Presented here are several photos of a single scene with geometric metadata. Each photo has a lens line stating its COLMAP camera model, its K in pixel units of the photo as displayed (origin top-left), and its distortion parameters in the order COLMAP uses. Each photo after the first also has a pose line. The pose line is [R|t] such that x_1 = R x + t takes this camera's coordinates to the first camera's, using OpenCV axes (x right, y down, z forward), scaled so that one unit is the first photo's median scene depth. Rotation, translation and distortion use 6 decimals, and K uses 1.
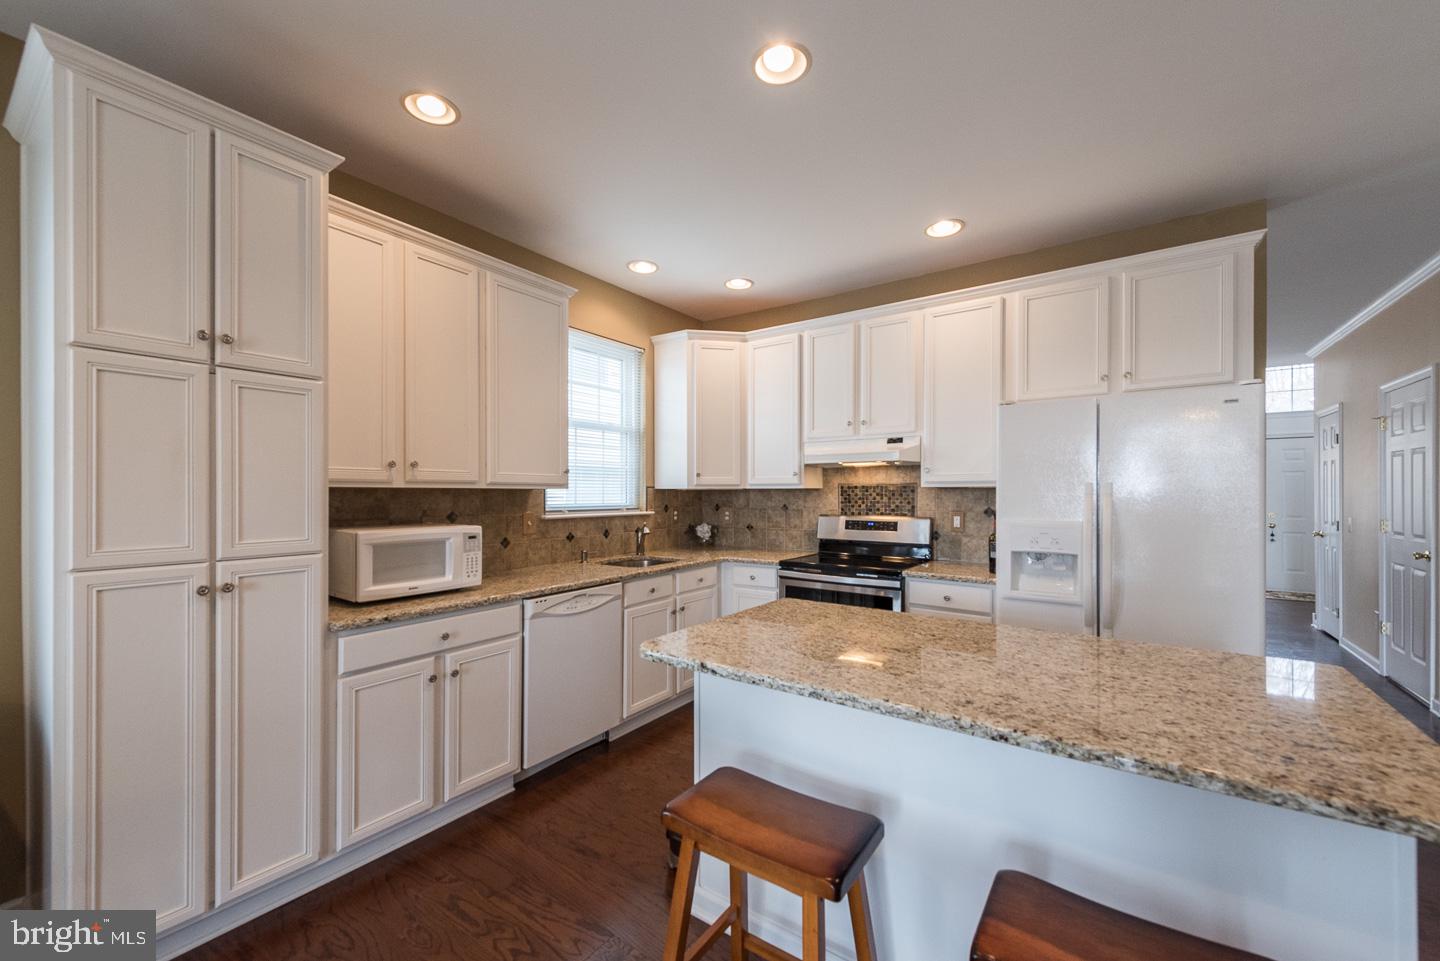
lens RADIAL K [[570.7, 0, 718.5], [0, 570.7, 494.0], [0, 0, 1]] dist [0.015486, -0.004792]
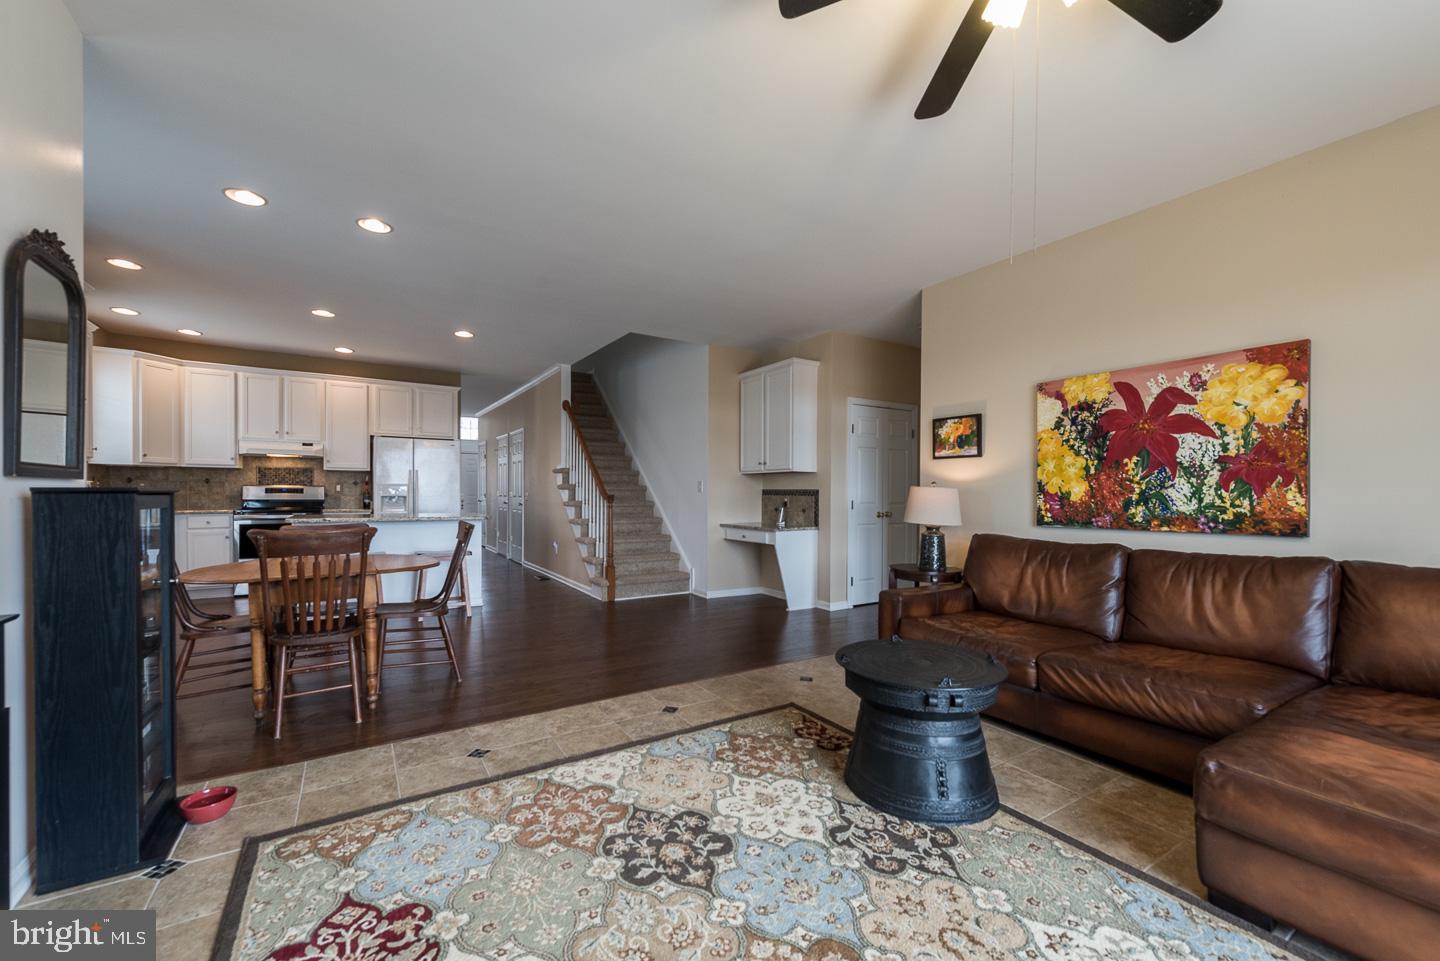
lens RADIAL K [[583.3, 0, 720.9], [0, 583.3, 499.4], [0, 0, 1]] dist [0.011933, -0.000030]
pose [[0.375479, -0.007274, 0.926802, -1.115351], [-0.001142, 0.999965, 0.008311, 0.080628], [-0.926830, -0.004179, 0.375457, -1.139793]]
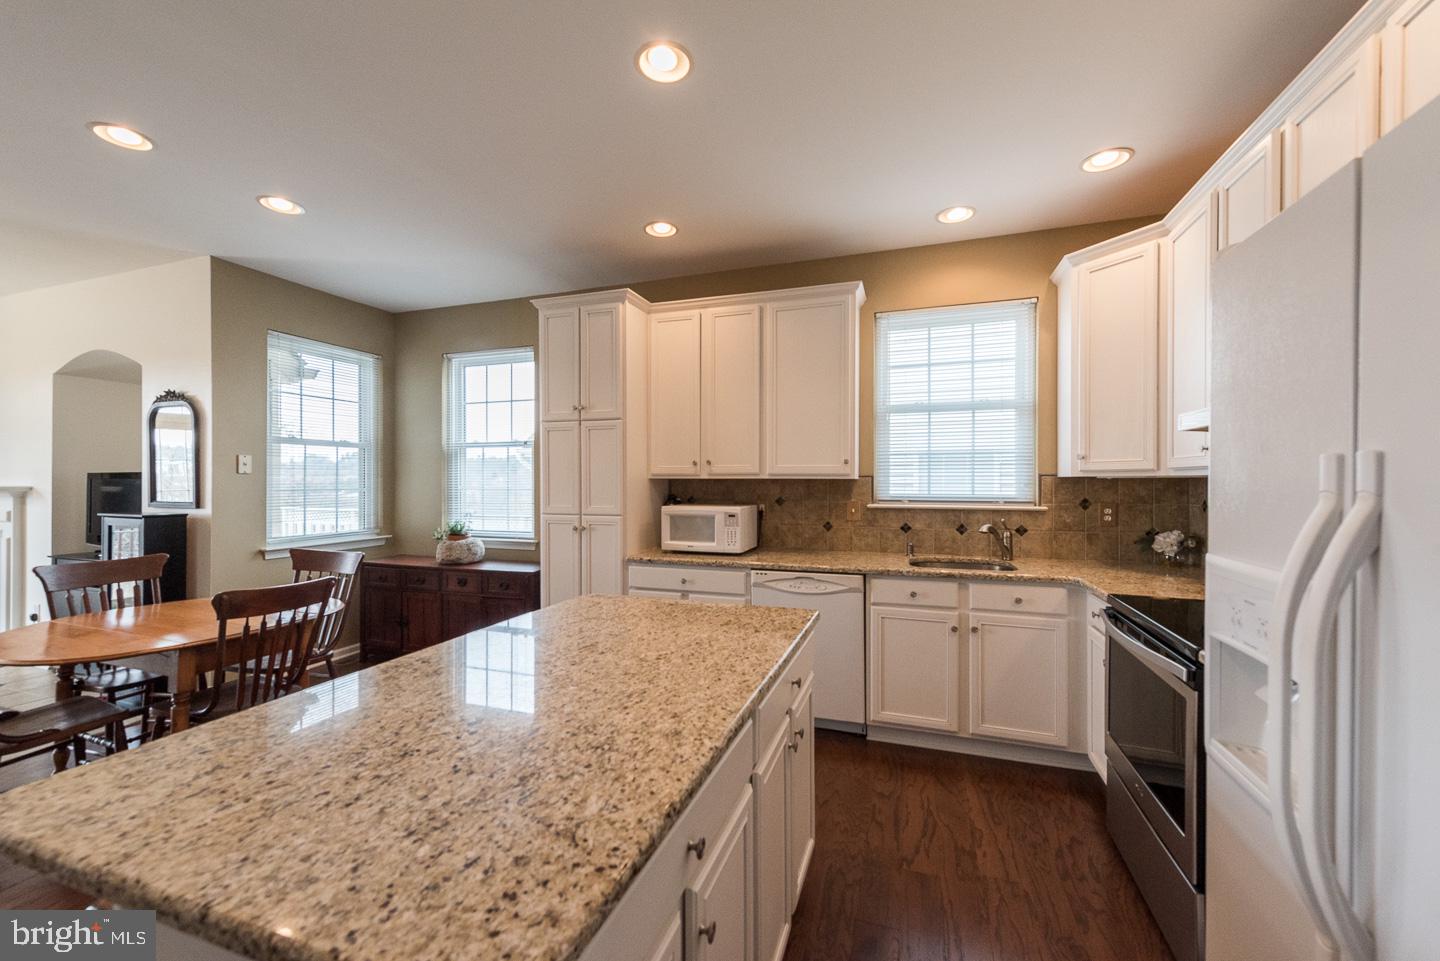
lens RADIAL K [[578.8, 0, 719.4], [0, 578.8, 484.3], [0, 0, 1]] dist [0.018418, -0.006391]
pose [[0.271431, 0.006210, -0.962438, 0.685246], [-0.002663, 0.999980, 0.005701, -0.003832], [0.962454, 0.001016, 0.271443, 0.492596]]
